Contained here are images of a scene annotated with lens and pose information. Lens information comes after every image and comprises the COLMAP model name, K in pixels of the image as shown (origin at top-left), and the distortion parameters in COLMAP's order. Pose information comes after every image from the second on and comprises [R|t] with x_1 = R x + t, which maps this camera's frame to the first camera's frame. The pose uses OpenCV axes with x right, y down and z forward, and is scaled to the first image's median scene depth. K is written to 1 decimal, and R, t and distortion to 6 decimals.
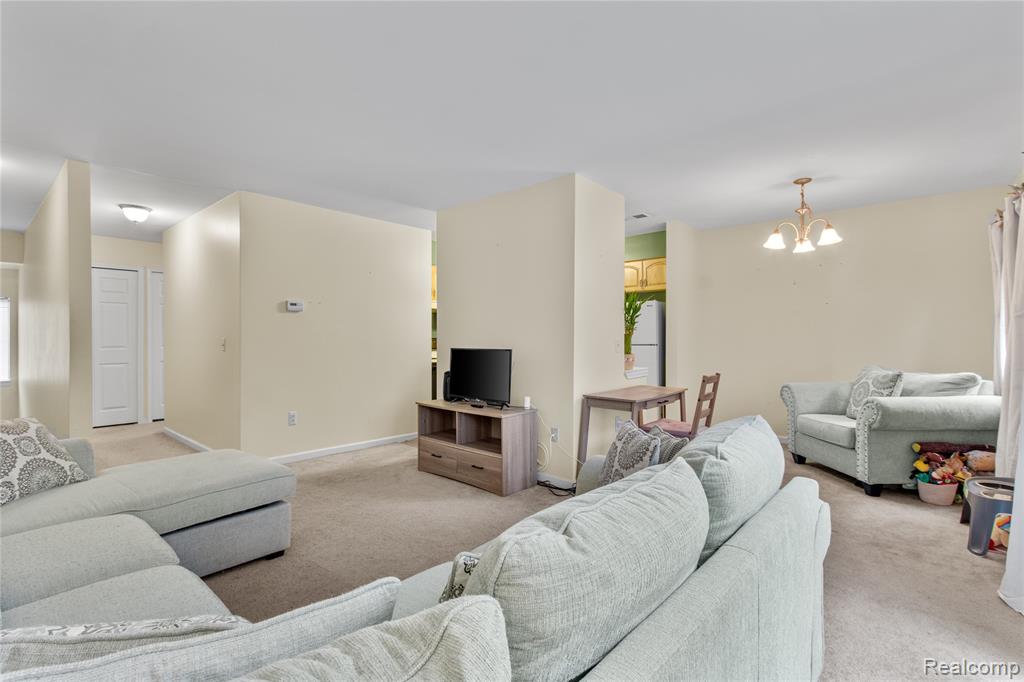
lens RADIAL K [[473.1, 0, 512.0], [0, 473.1, 341.0], [0, 0, 1]] dist [0.000574, 0.000189]
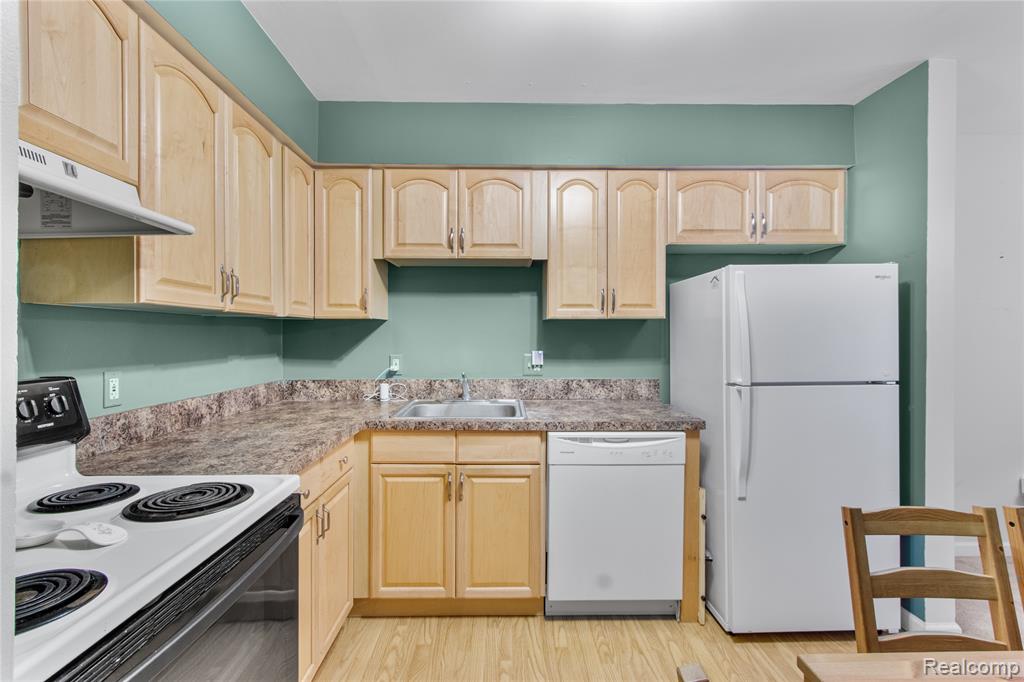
lens RADIAL K [[462.6, 0, 512.0], [0, 462.6, 337.4], [0, 0, 1]] dist [0.000251, -0.000914]
pose [[0.737283, 0.006633, 0.675551, -0.255083], [-0.001122, 0.999962, -0.008594, -0.037343], [-0.675583, 0.005578, 0.737263, 1.443564]]
